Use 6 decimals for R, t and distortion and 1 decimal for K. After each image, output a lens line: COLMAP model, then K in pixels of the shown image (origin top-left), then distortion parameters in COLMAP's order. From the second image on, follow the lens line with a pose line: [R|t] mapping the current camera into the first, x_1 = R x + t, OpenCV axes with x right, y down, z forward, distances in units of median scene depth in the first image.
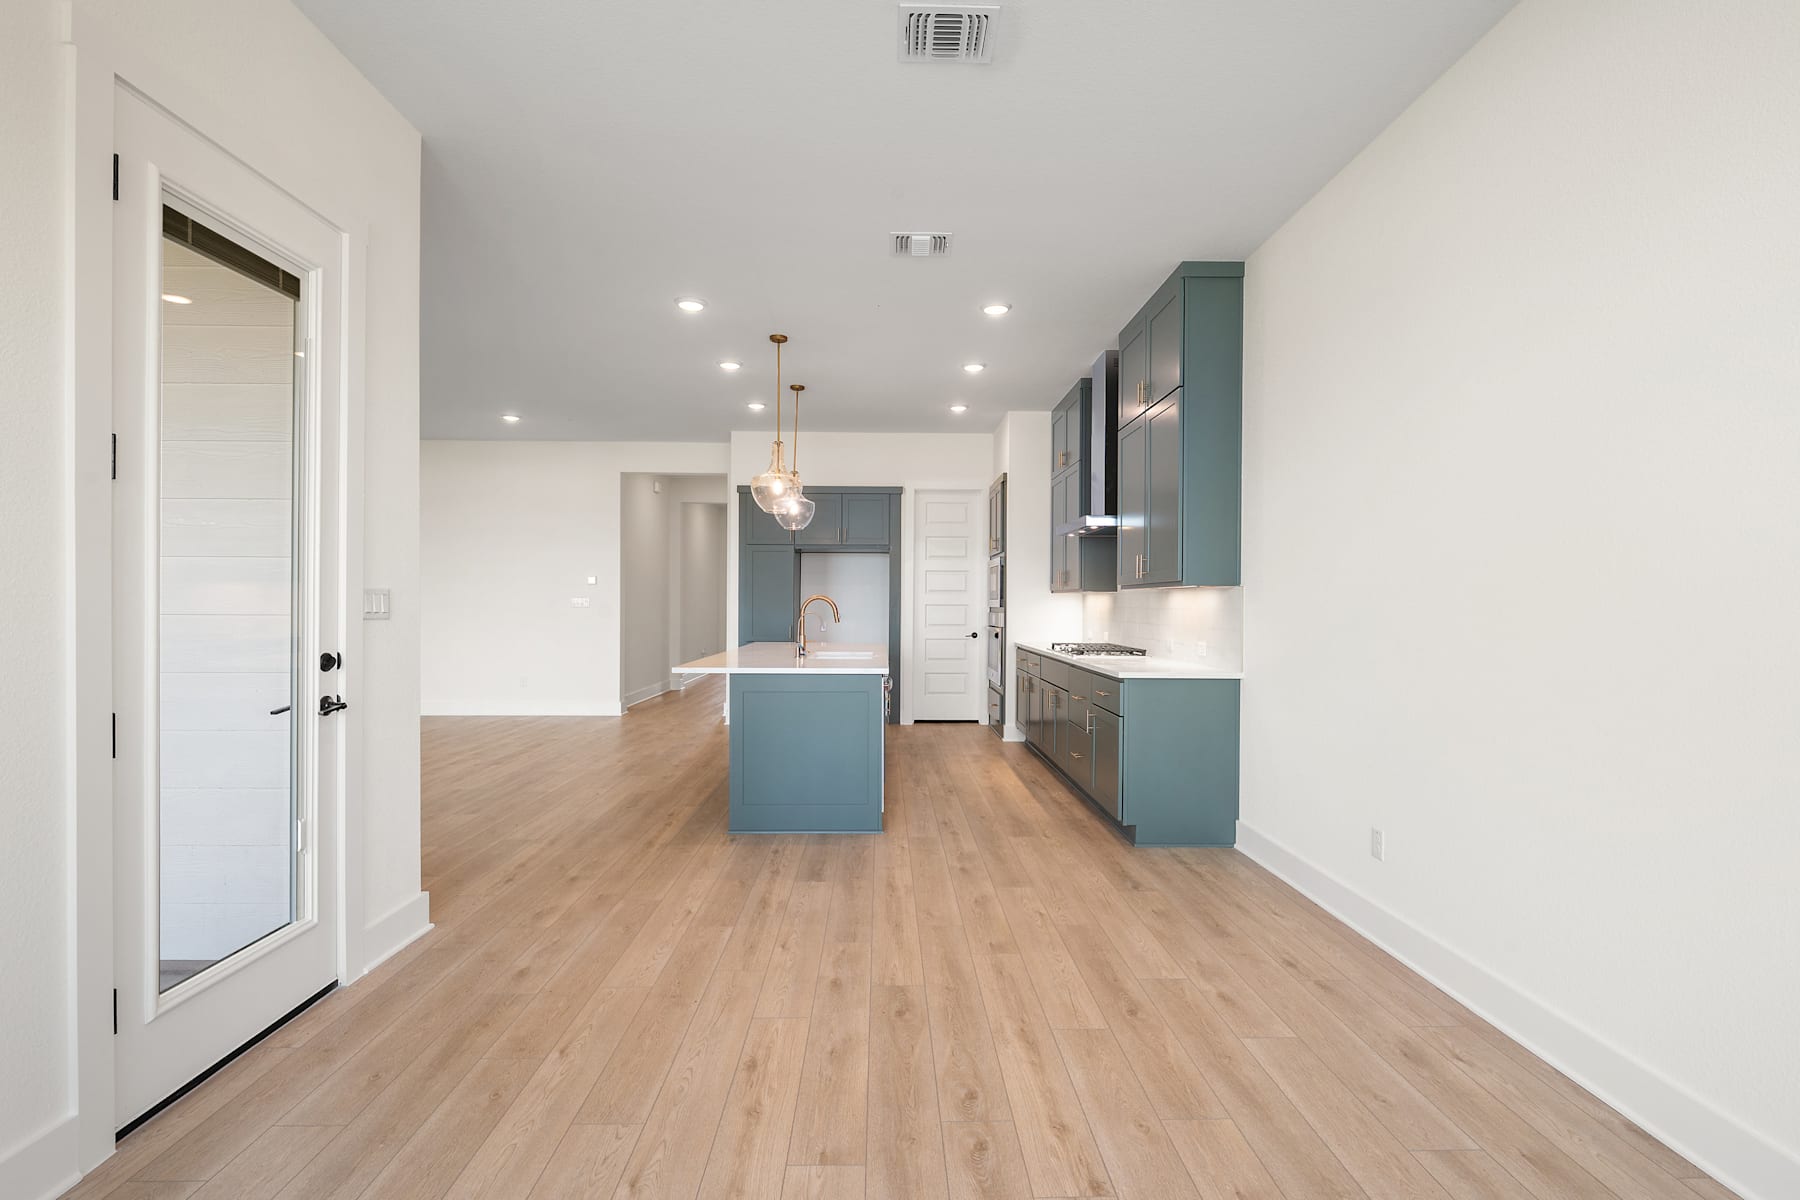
lens RADIAL K [[818.1, 0, 904.9], [0, 818.1, 606.1], [0, 0, 1]] dist [0.001672, -0.005086]
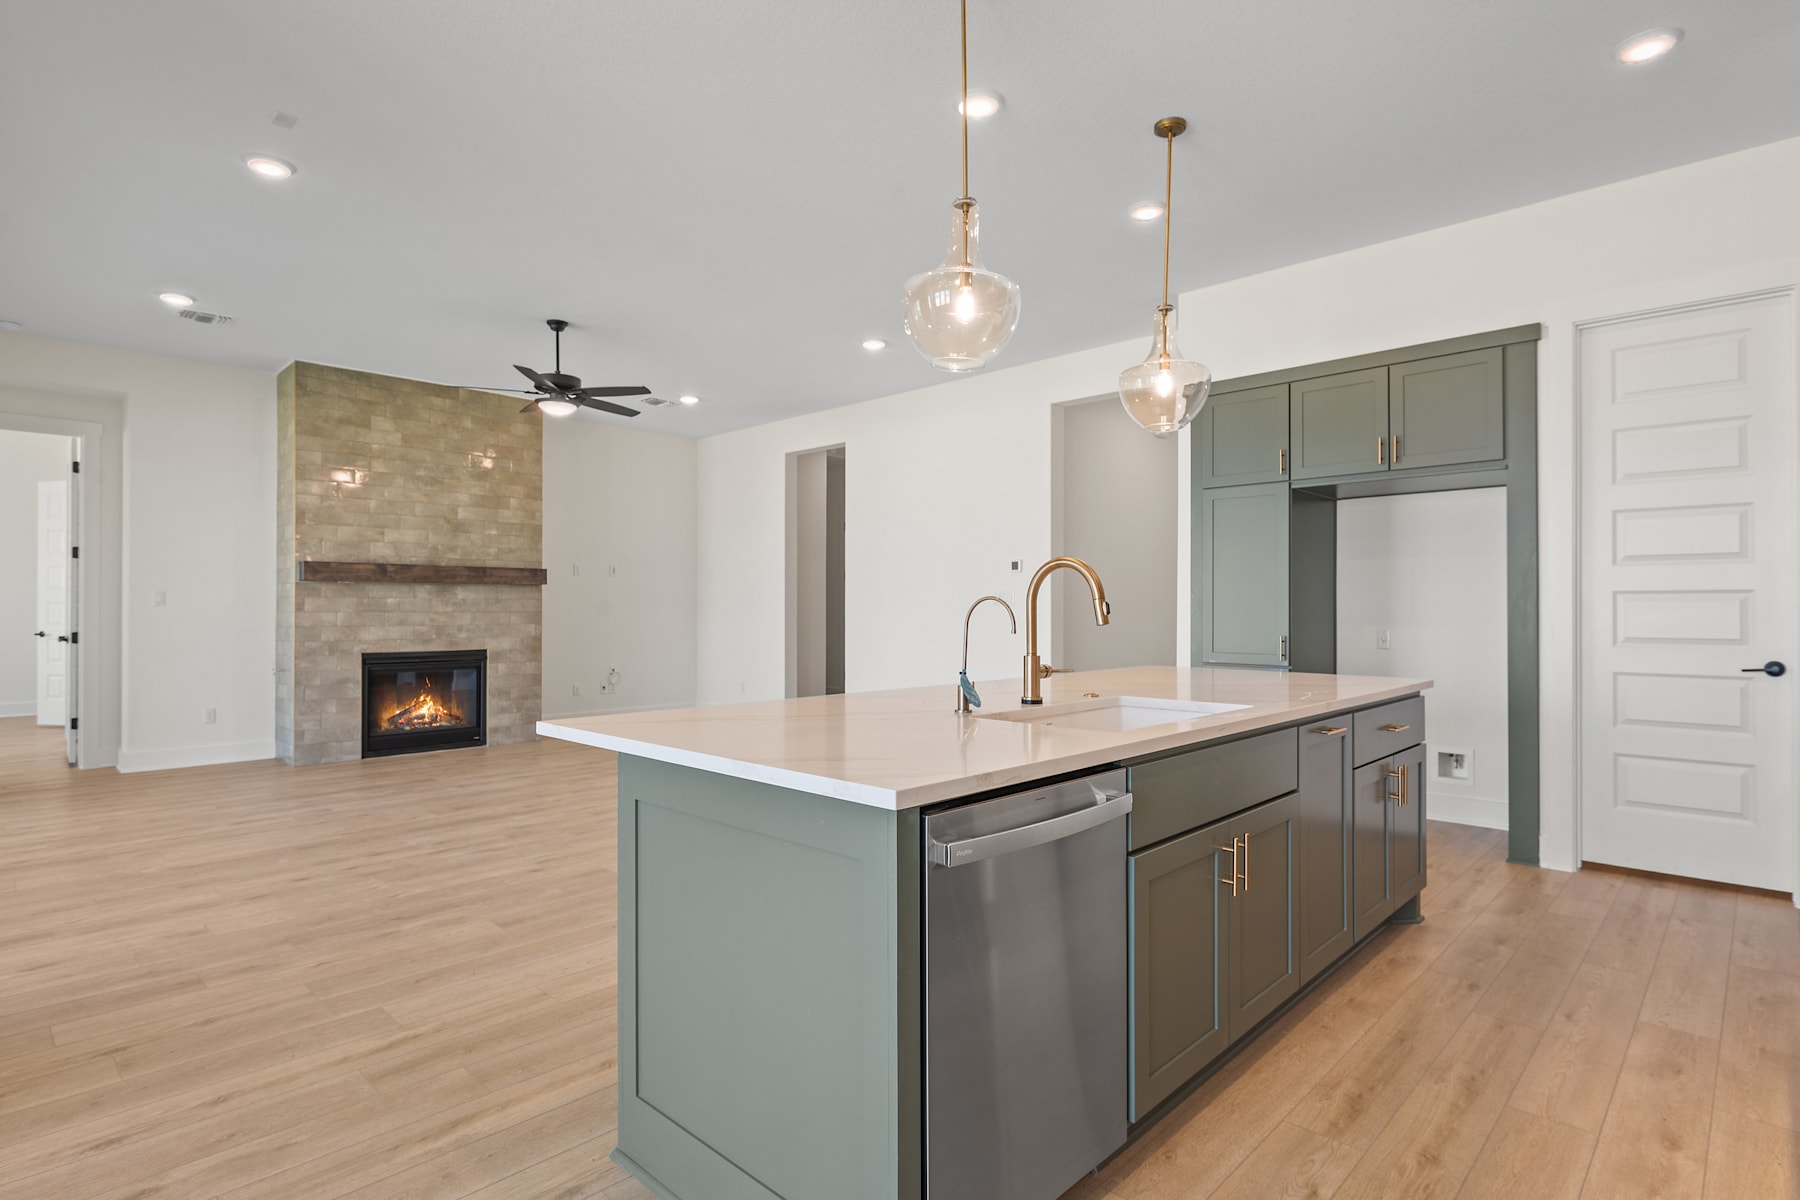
lens RADIAL K [[903.5, 0, 896.7], [0, 903.5, 603.4], [0, 0, 1]] dist [-0.003694, -0.001377]
pose [[0.699403, -0.007325, -0.714690, 0.104907], [0.001289, 0.999959, -0.008987, 0.008408], [0.714726, 0.005364, 0.699384, 0.436207]]
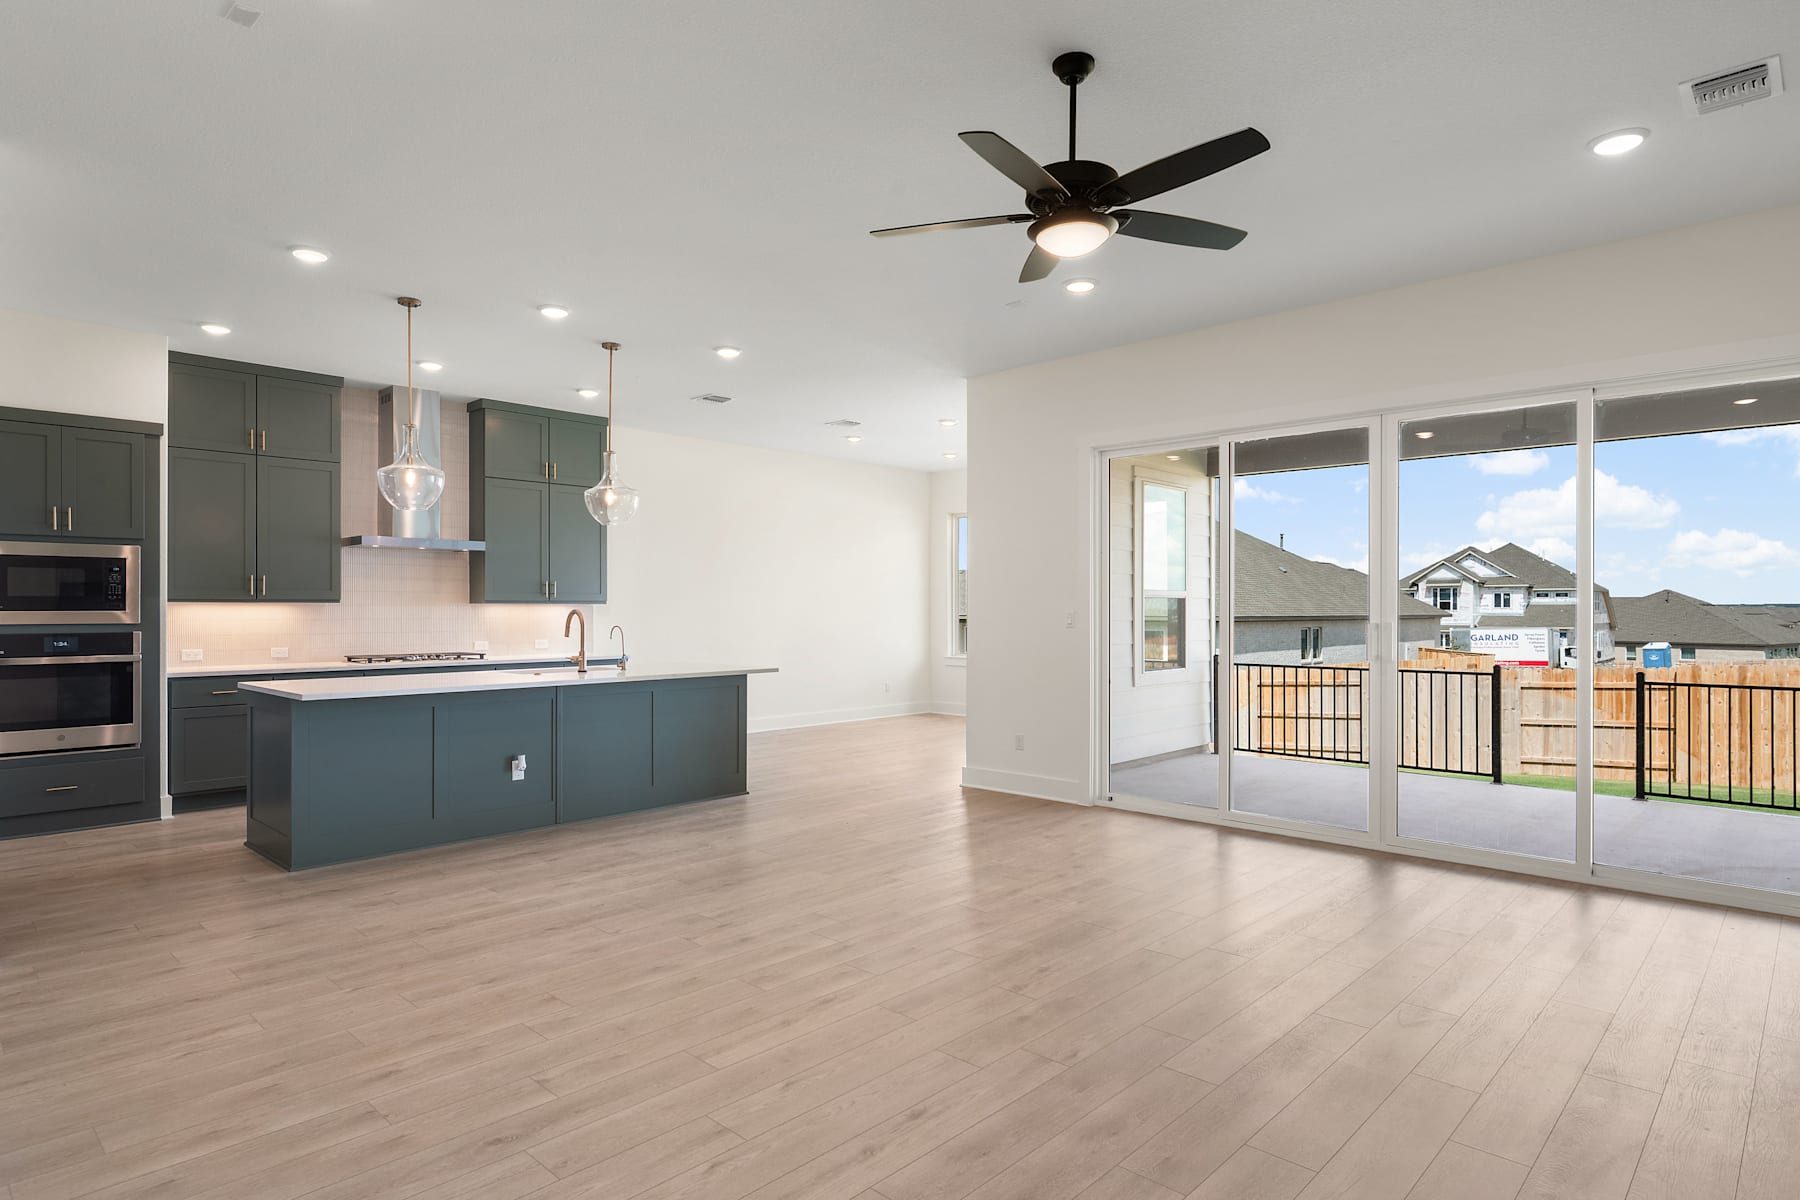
lens RADIAL K [[987.9, 0, 902.7], [0, 987.9, 602.6], [0, 0, 1]] dist [0.009826, -0.001329]
pose [[-0.706150, 0.000871, 0.708062, -0.838373], [-0.000894, 0.999997, -0.002122, -0.013845], [-0.708062, -0.002132, -0.706148, 1.072904]]
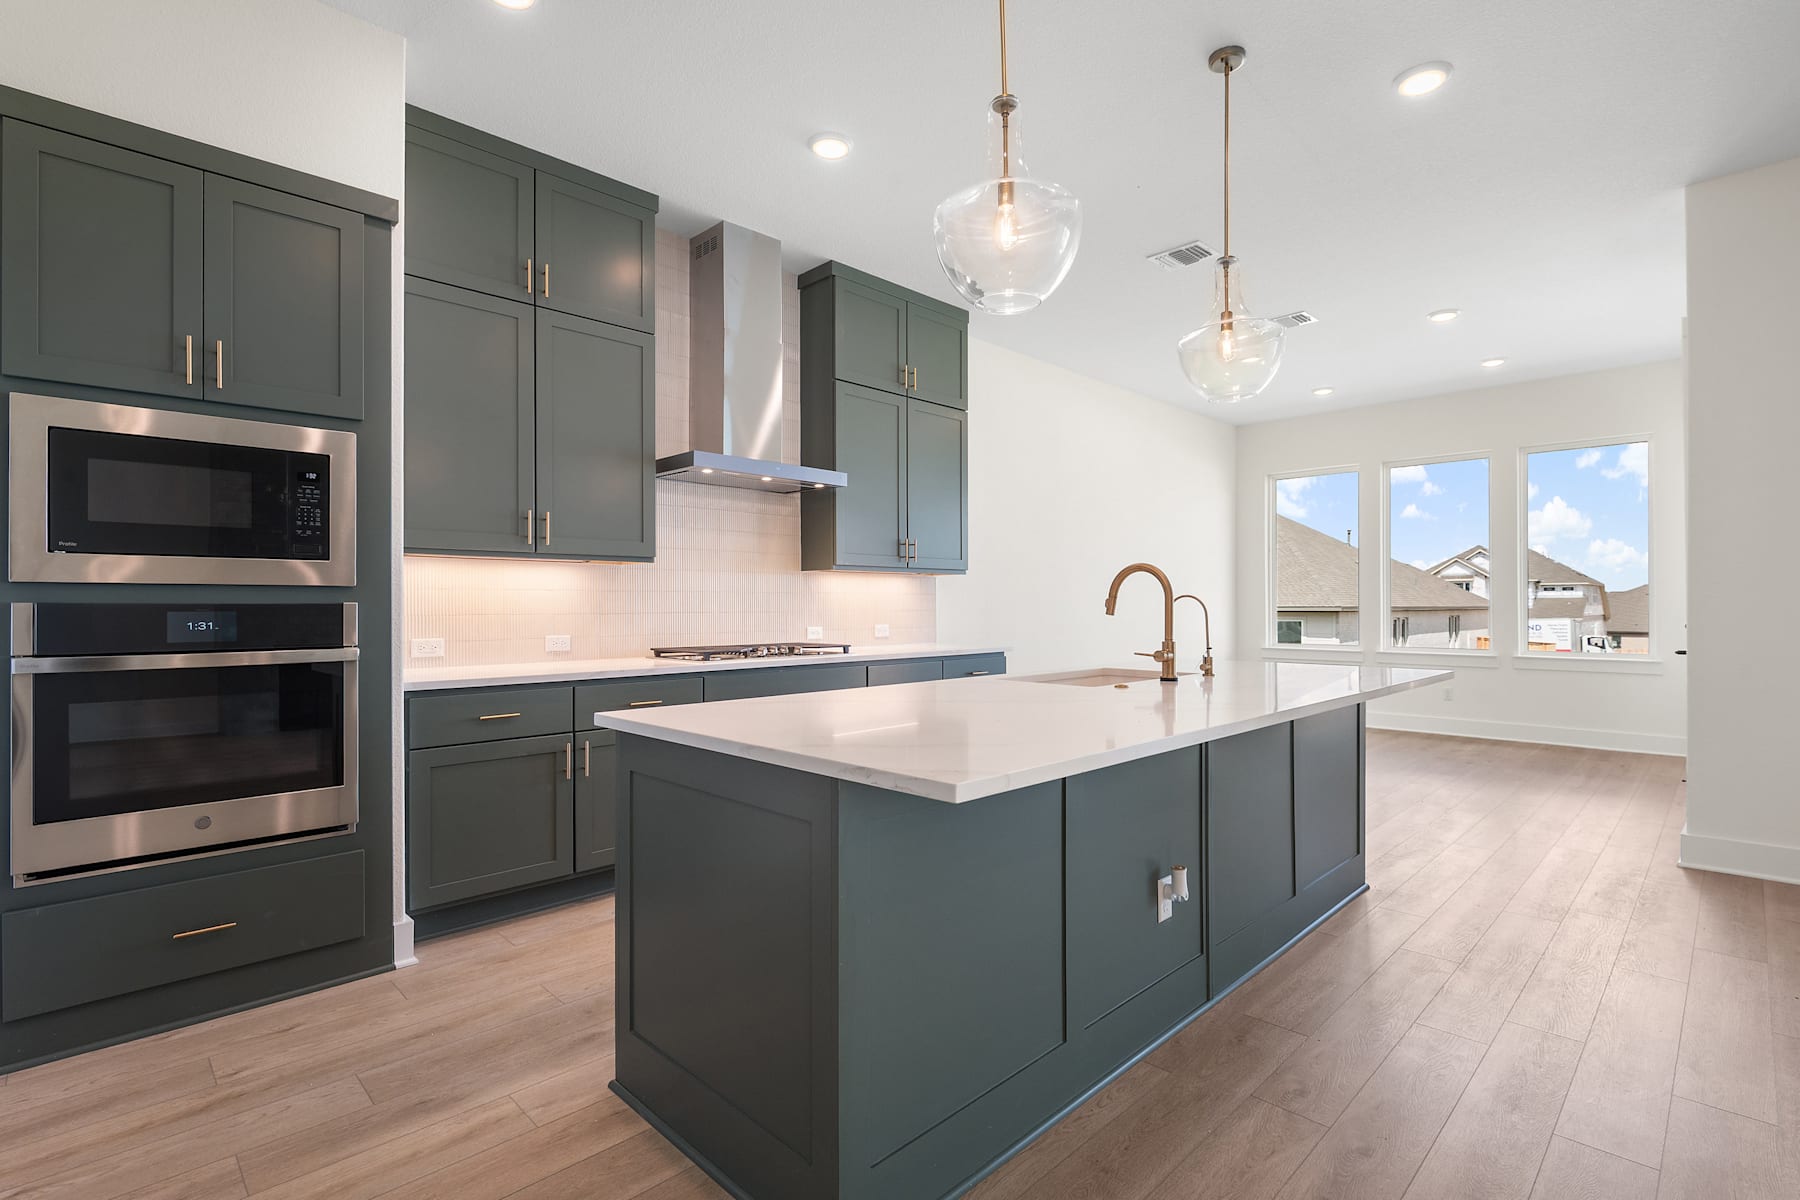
lens RADIAL K [[818.1, 0, 884.7], [0, 818.1, 601.1], [0, 0, 1]] dist [0.001672, -0.005086]
pose [[-0.666974, -0.000940, 0.745081, -0.261881], [-0.000344, 0.999999, 0.000954, 0.006078], [-0.745081, 0.000380, -0.666974, 1.008321]]
